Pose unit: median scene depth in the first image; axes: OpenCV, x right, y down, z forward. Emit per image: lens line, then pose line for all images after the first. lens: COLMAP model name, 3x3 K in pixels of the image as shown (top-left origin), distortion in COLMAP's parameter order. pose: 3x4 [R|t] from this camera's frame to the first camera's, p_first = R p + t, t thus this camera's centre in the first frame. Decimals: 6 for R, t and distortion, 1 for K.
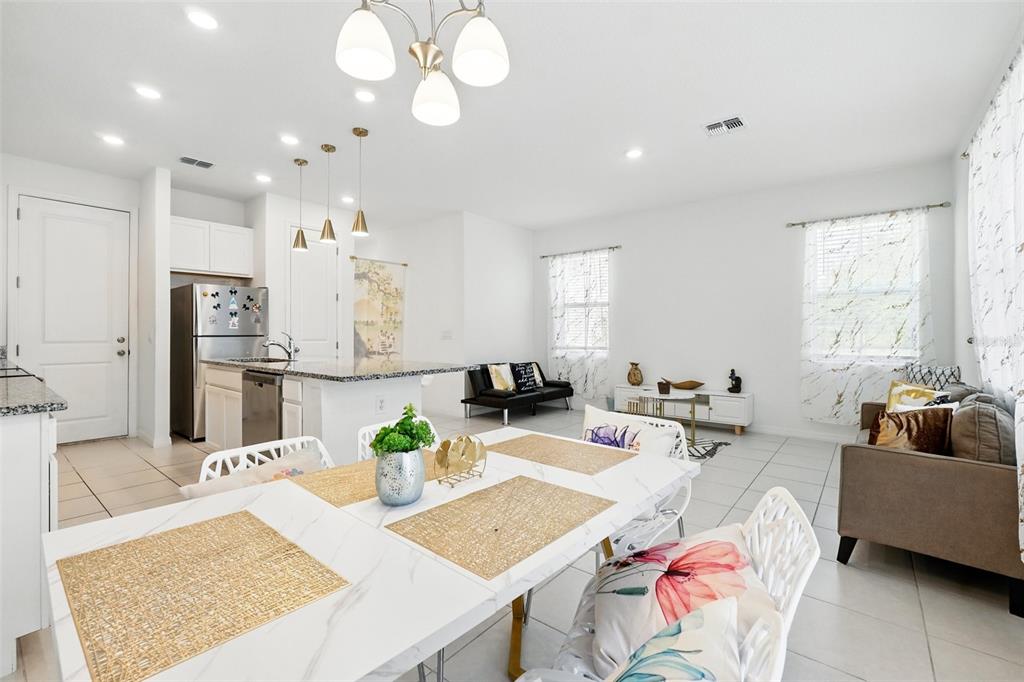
lens RADIAL K [[443.6, 0, 507.4], [0, 443.6, 331.3], [0, 0, 1]] dist [-0.016612, 0.005740]
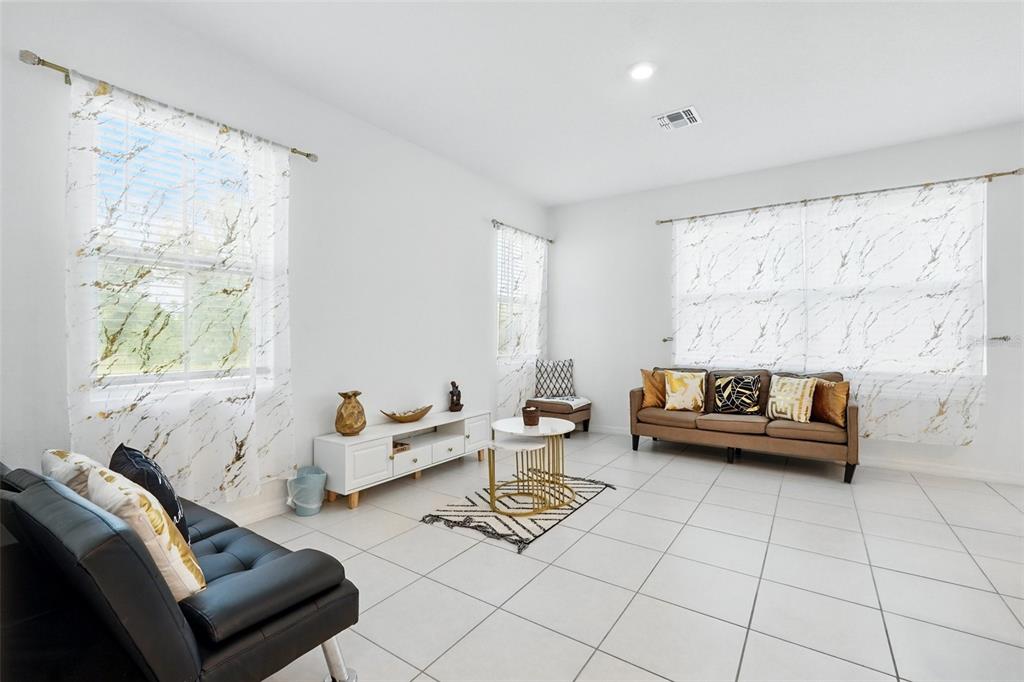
lens RADIAL K [[443.6, 0, 508.2], [0, 443.6, 334.3], [0, 0, 1]] dist [-0.016612, 0.005740]
pose [[-0.075686, 0.006066, 0.997113, -0.312107], [-0.001392, 0.999980, -0.006189, 0.006643], [-0.997131, -0.001857, -0.075676, 1.055239]]
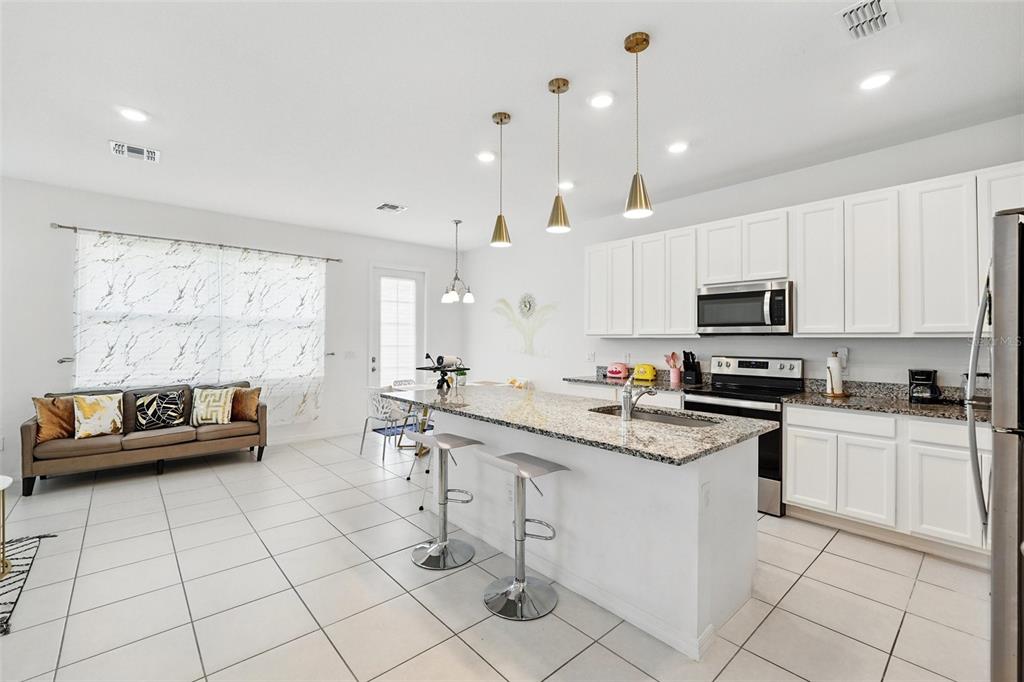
lens RADIAL K [[443.6, 0, 512.6], [0, 443.6, 336.6], [0, 0, 1]] dist [-0.016612, 0.005740]
pose [[-0.987527, -0.006351, 0.157323, -0.361078], [-0.007432, 0.999953, -0.006286, -0.036475], [-0.157276, -0.007377, -0.987527, 1.343772]]
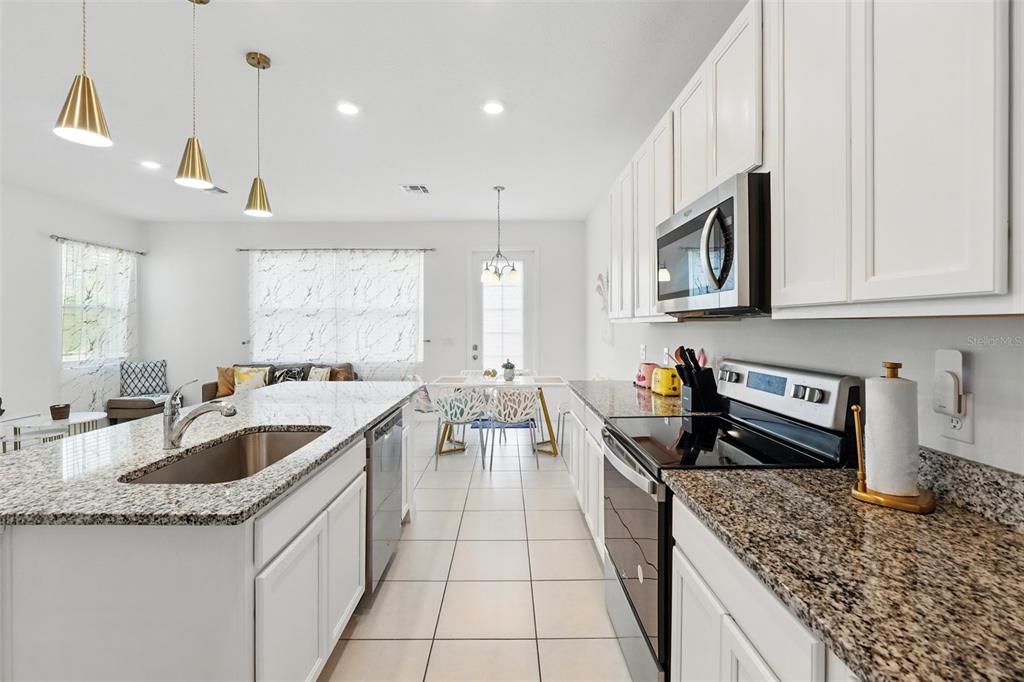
lens RADIAL K [[450.6, 0, 515.6], [0, 450.6, 322.2], [0, 0, 1]] dist [-0.019978, 0.005238]
pose [[-0.638095, 0.003930, 0.769948, -0.825515], [-0.000080, 0.999987, -0.005170, -0.039201], [-0.769958, -0.003360, -0.638086, 0.847741]]
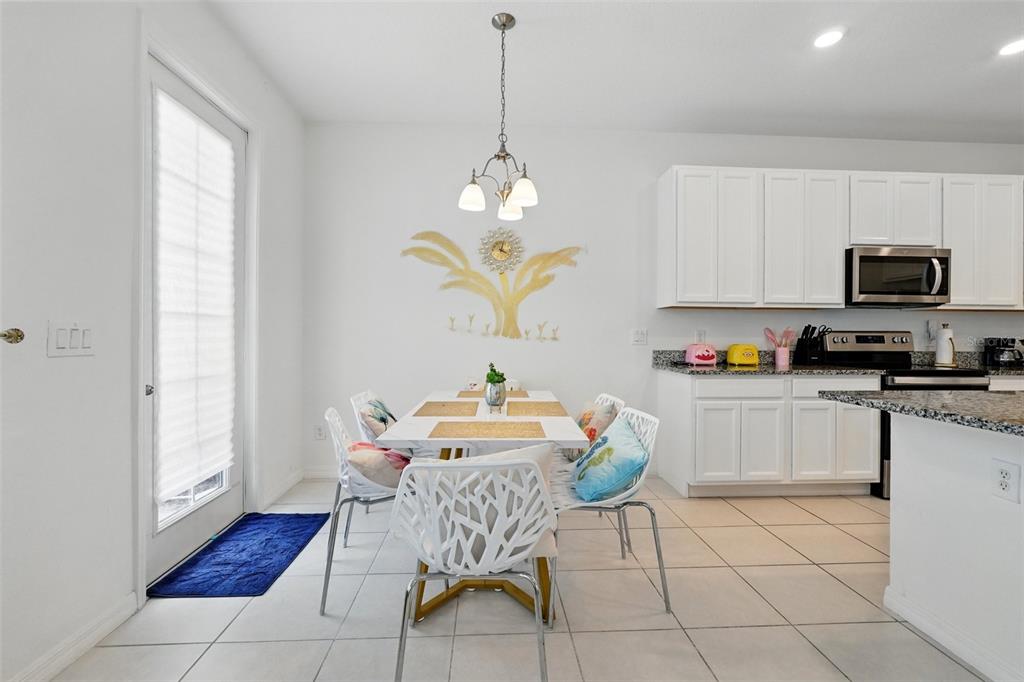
lens RADIAL K [[443.6, 0, 504.2], [0, 443.6, 336.4], [0, 0, 1]] dist [-0.016612, 0.005740]
pose [[-0.746891, -0.004857, -0.664928, 0.278568], [-0.006438, 0.999979, -0.000073, 0.006275], [0.664915, 0.004226, -0.746907, 0.606929]]
